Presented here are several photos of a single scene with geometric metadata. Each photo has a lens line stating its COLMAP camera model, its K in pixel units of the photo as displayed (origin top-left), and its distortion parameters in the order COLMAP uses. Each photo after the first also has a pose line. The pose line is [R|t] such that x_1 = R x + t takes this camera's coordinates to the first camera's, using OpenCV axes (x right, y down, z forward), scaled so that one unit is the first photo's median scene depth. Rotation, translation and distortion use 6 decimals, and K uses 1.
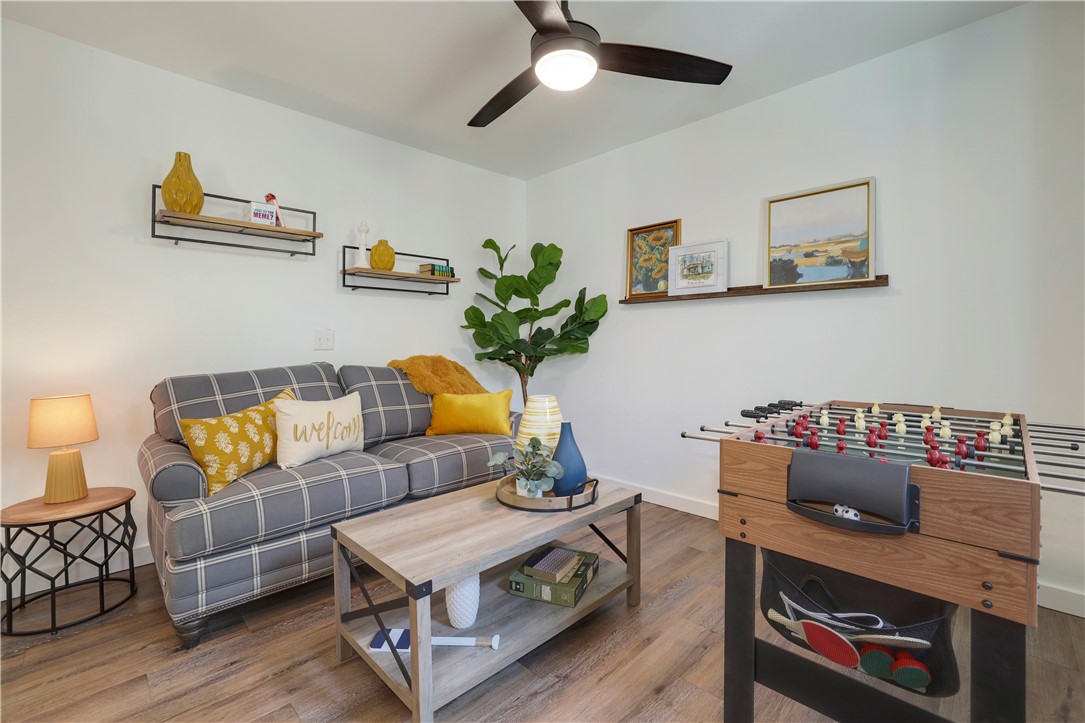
lens RADIAL K [[473.3, 0, 538.0], [0, 473.3, 346.3], [0, 0, 1]] dist [-0.013785, 0.000370]
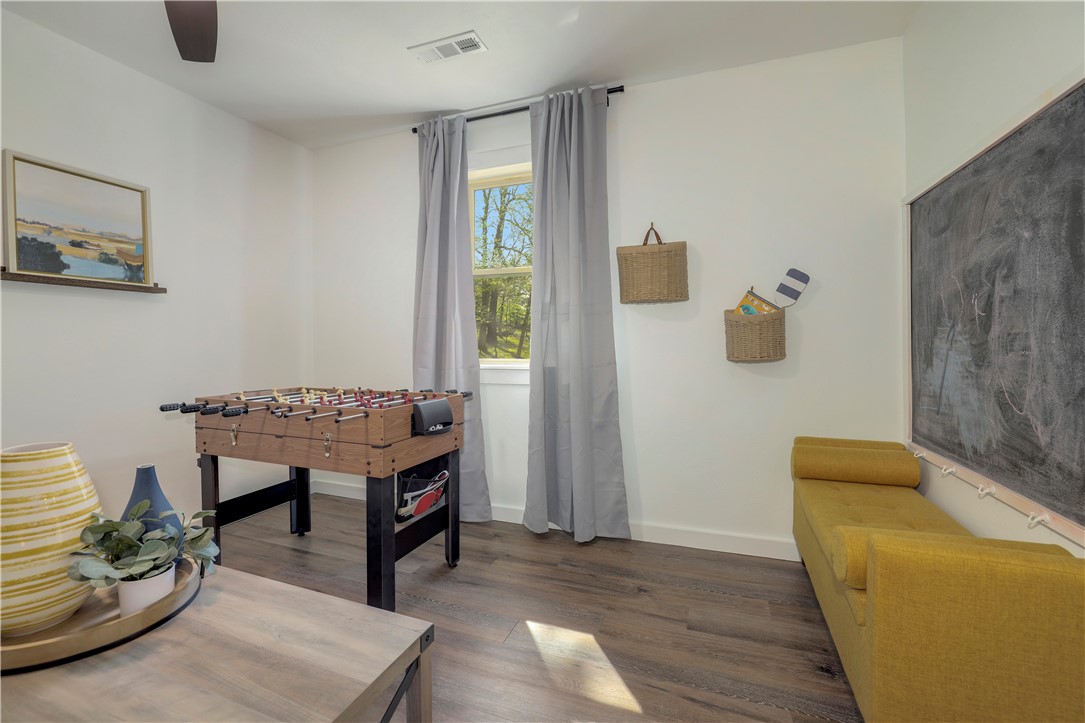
lens RADIAL K [[473.3, 0, 538.0], [0, 473.3, 346.3], [0, 0, 1]] dist [-0.013785, 0.000370]
pose [[-0.408082, 0.002136, 0.912943, -0.584823], [0.014311, 0.999889, 0.004058, 0.002334], [-0.912833, 0.014722, -0.408068, 0.611027]]
